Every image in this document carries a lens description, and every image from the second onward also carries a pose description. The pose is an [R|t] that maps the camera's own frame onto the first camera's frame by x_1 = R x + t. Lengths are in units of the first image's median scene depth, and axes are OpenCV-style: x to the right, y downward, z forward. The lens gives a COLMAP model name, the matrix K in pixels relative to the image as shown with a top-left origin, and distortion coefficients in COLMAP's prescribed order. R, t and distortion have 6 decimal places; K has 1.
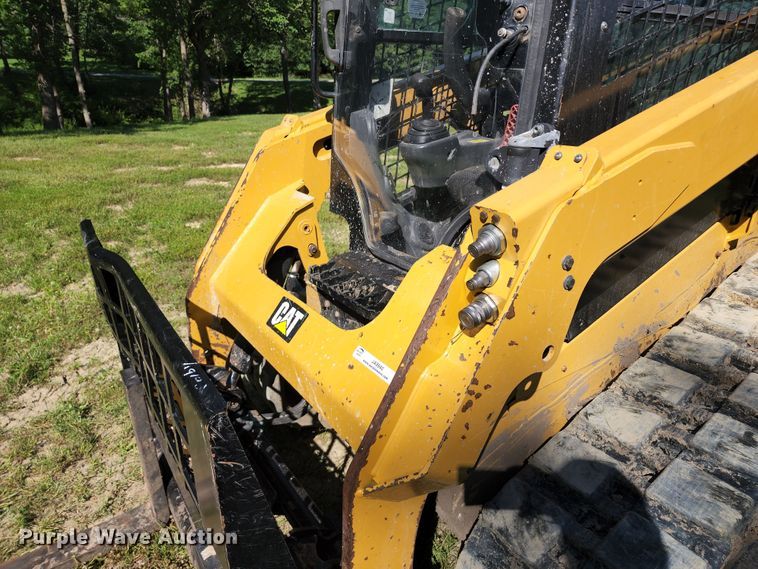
lens RADIAL K [[507.8, 0, 387.8], [0, 507.8, 273.2], [0, 0, 1]] dist [0.050200, -0.051958]
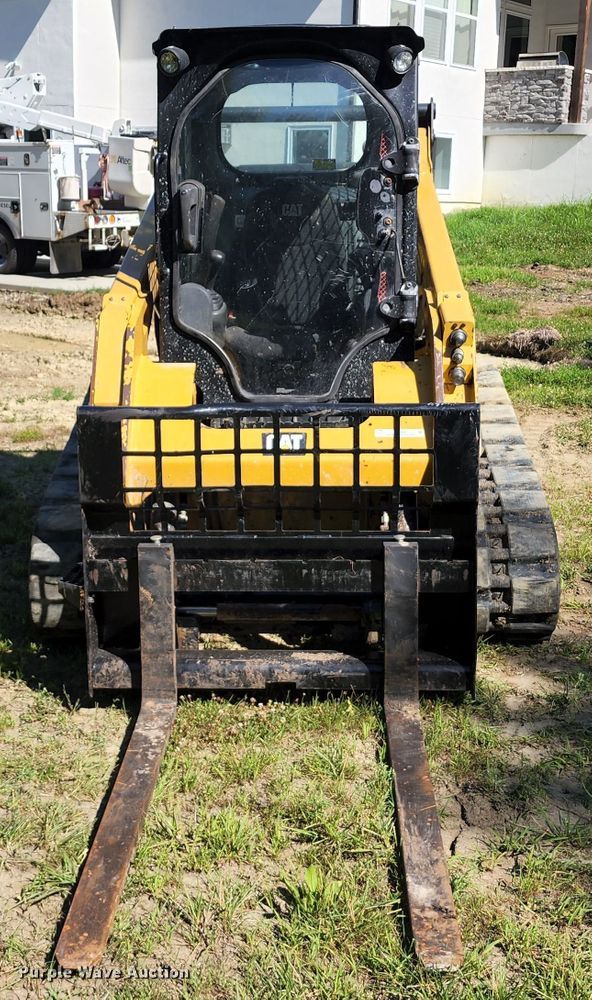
lens RADIAL K [[1242.8, 0, 239.6], [0, 1242.8, 420.8], [0, 0, 1]] dist [0.115955, -0.061943]
pose [[0.621453, -0.148030, 0.769339, -2.979584], [0.286959, 0.956754, -0.047708, 0.169486], [-0.729006, 0.250417, 0.637057, -1.005777]]
